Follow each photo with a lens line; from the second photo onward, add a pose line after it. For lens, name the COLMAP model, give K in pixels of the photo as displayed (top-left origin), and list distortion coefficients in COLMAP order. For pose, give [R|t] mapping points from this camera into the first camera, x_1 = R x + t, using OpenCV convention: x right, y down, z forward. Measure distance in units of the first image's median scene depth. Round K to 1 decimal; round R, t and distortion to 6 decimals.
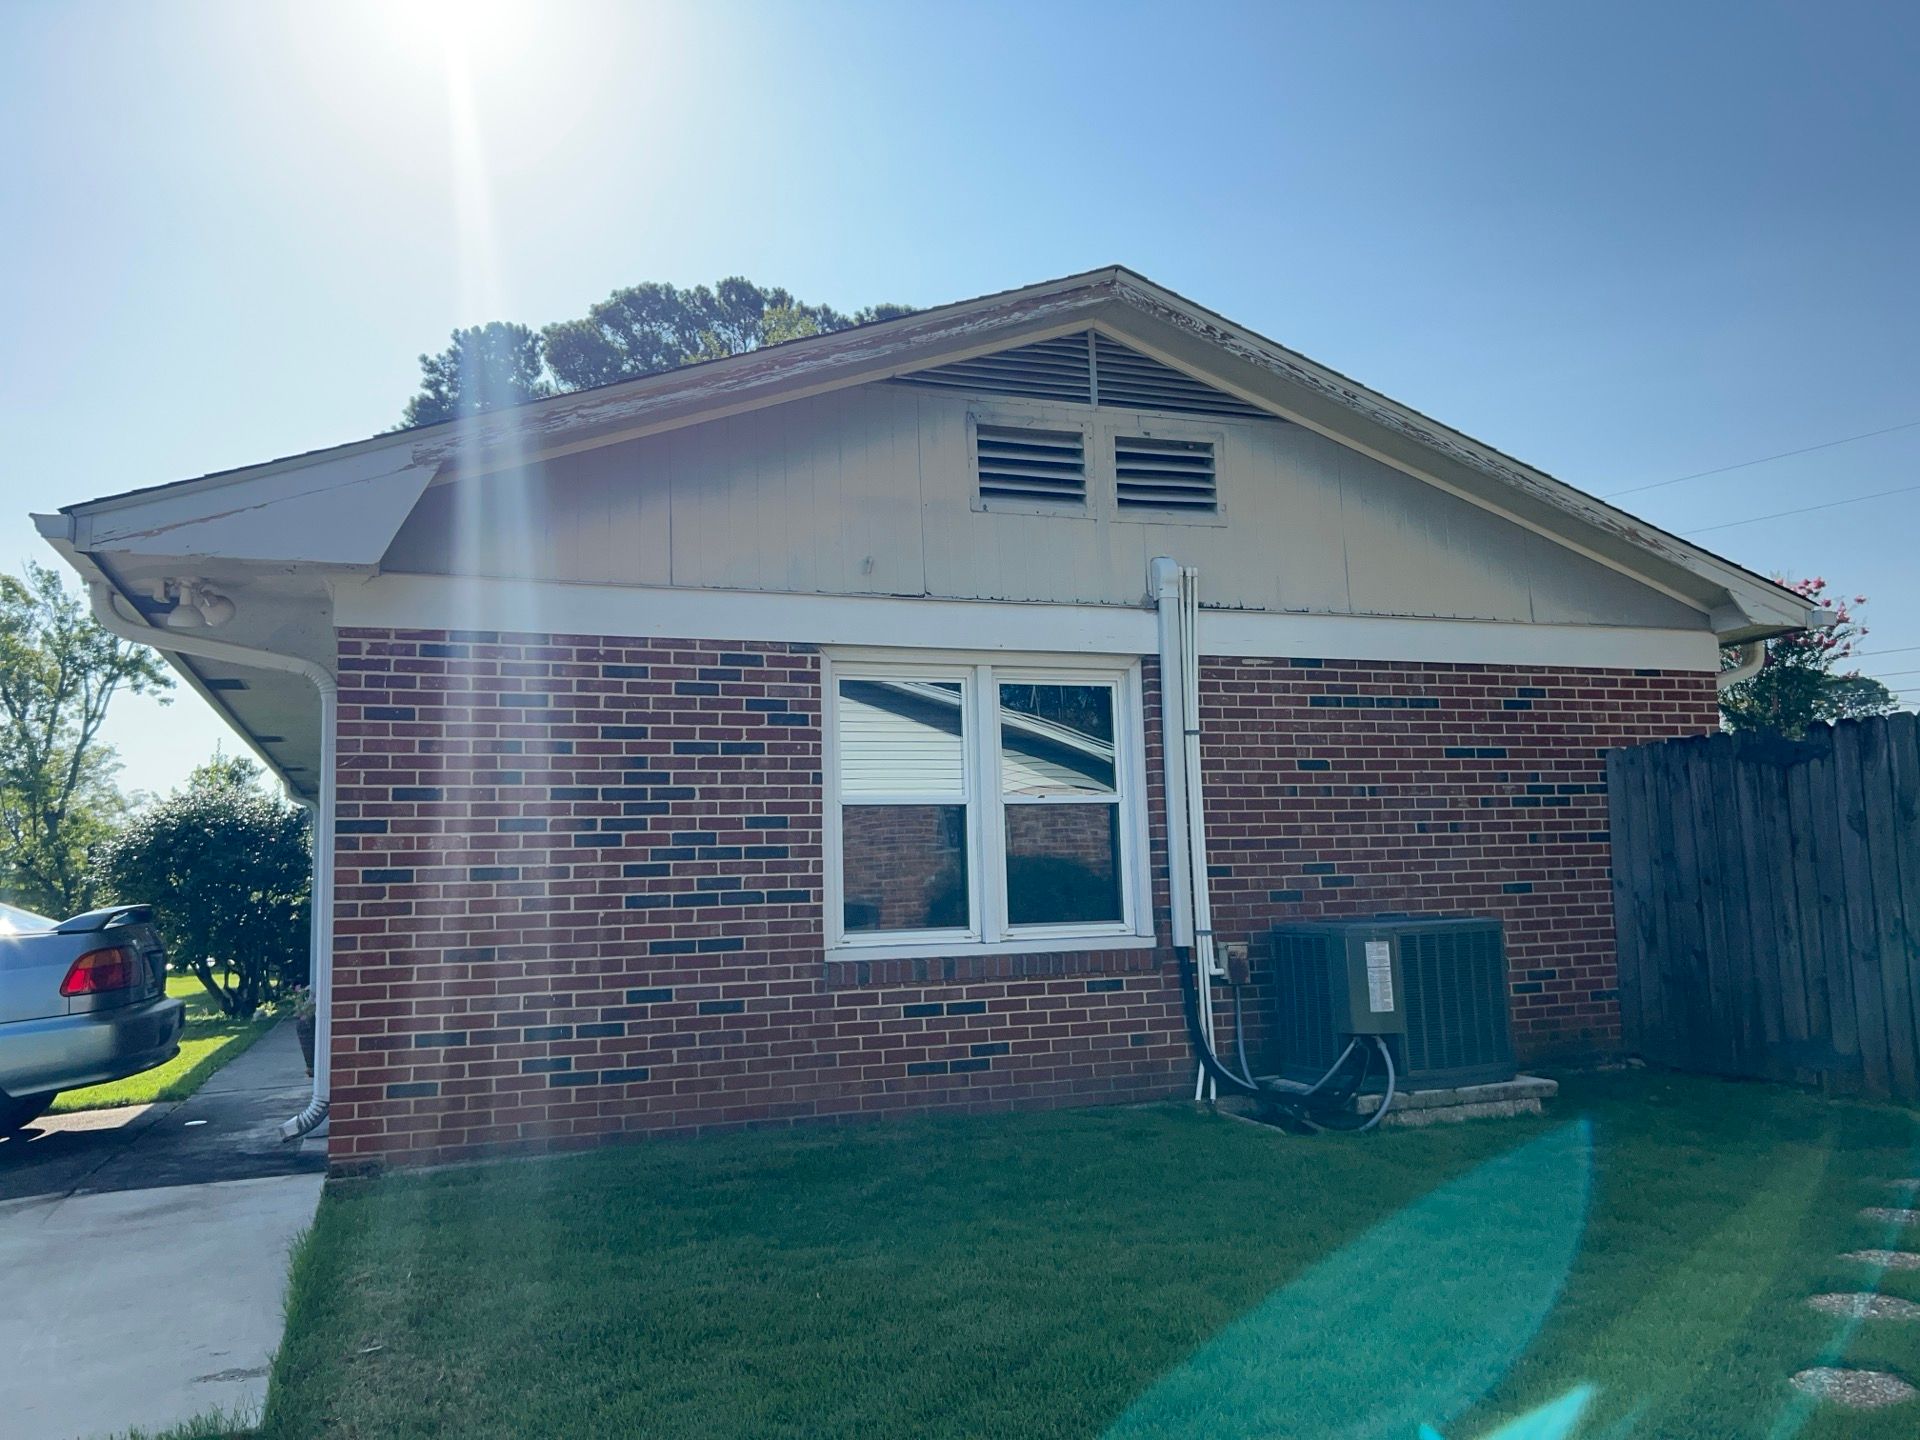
lens RADIAL K [[1448.0, 0, 960.0], [0, 1448.0, 720.0], [0, 0, 1]] dist [0.163185, -0.462425]
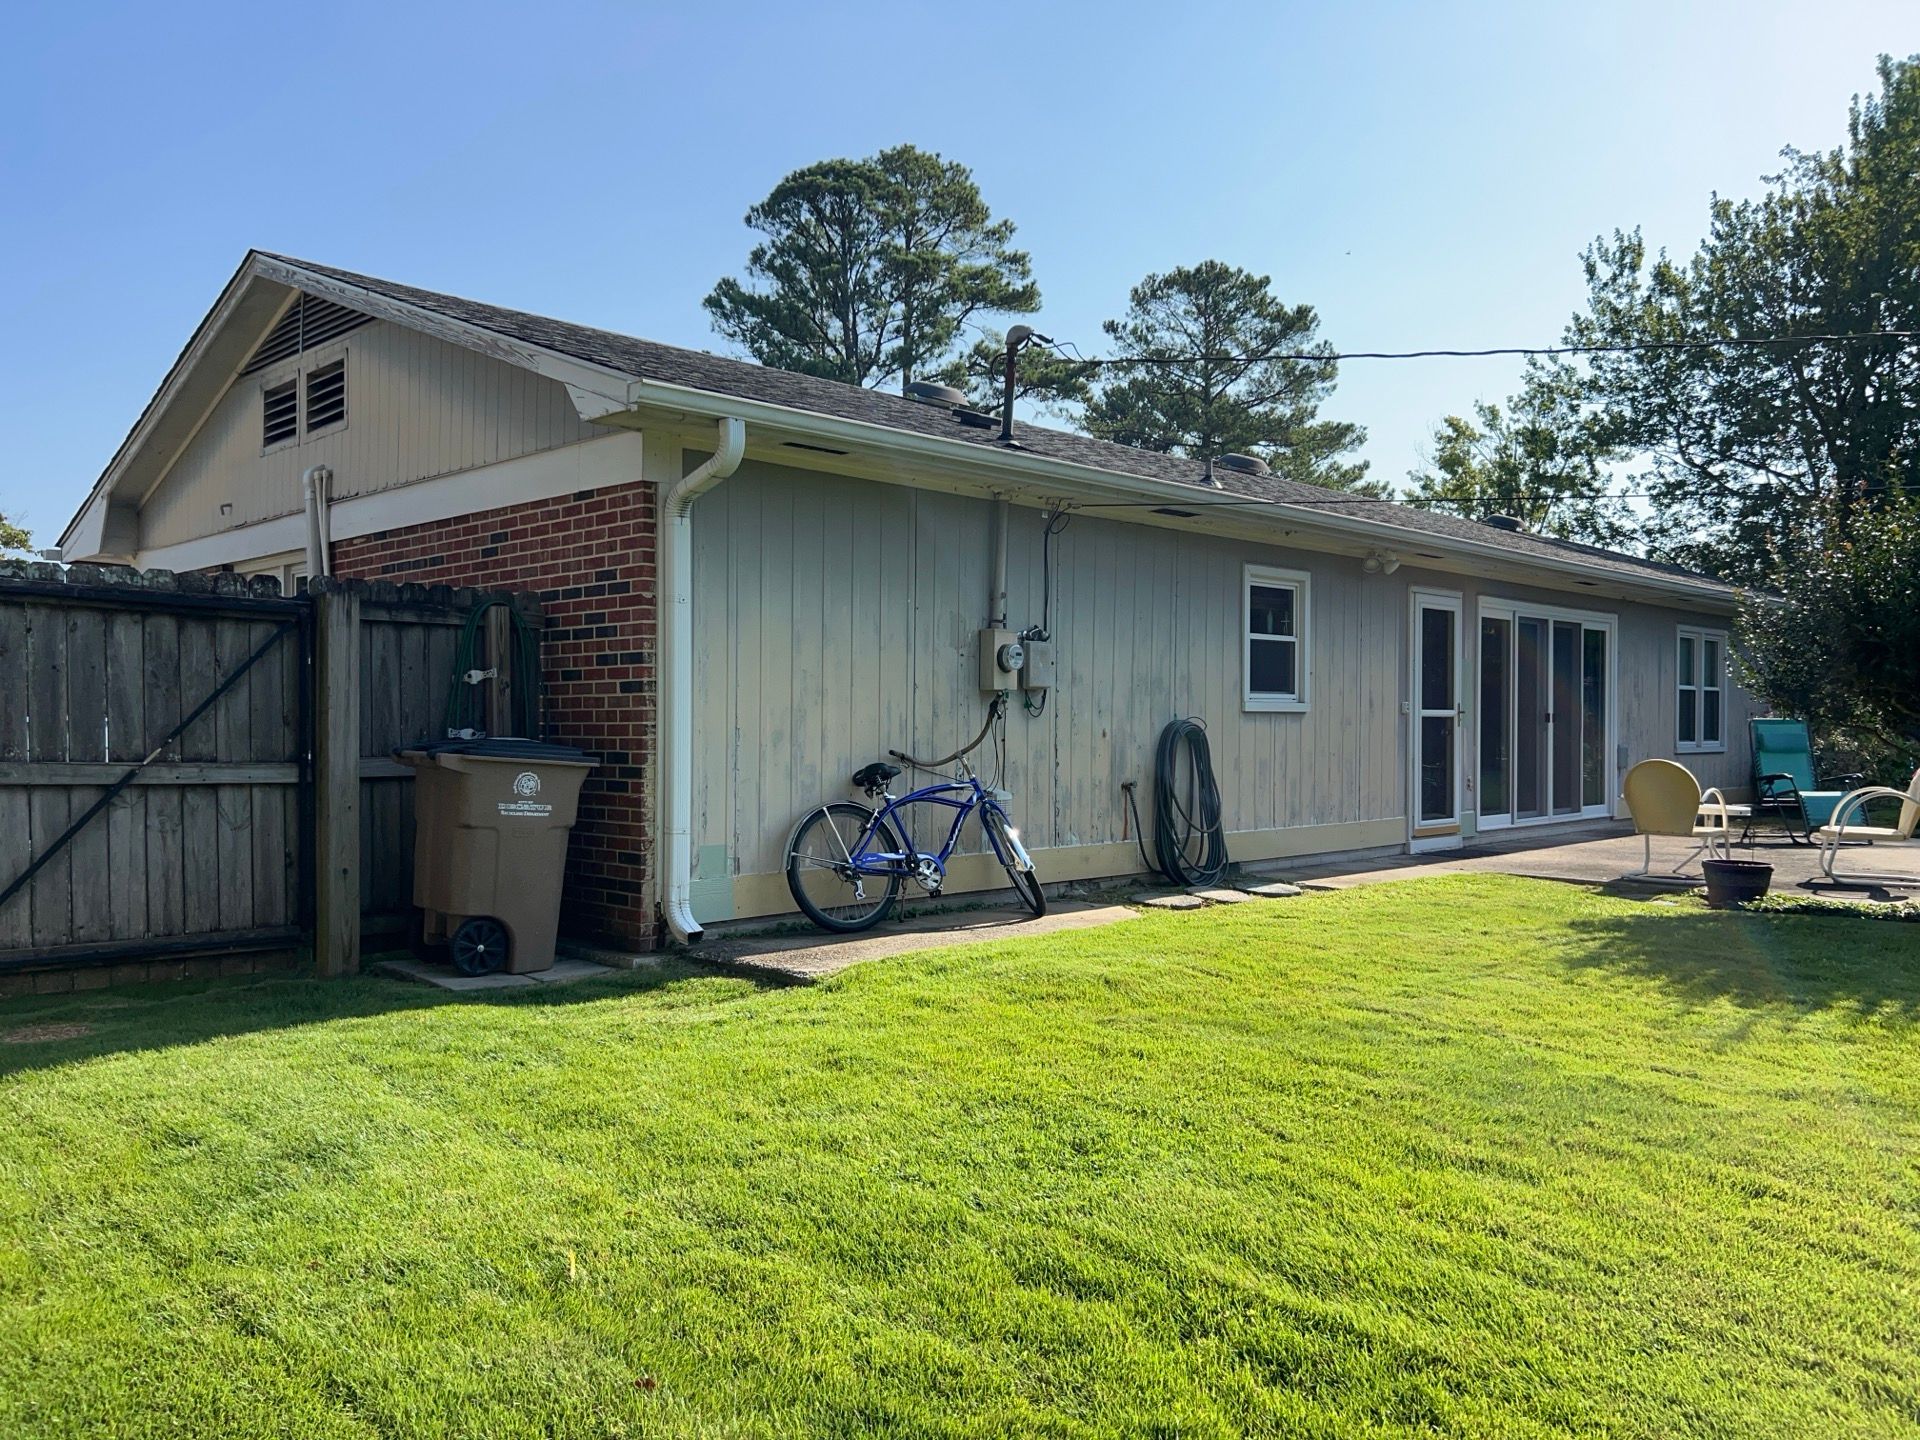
lens RADIAL K [[1448.0, 0, 960.0], [0, 1448.0, 720.0], [0, 0, 1]] dist [0.163185, -0.462425]
pose [[0.418299, 0.032850, -0.907715, 1.362092], [0.092474, 0.992613, 0.078537, 0.050823], [0.903590, -0.116792, 0.412171, 0.858809]]
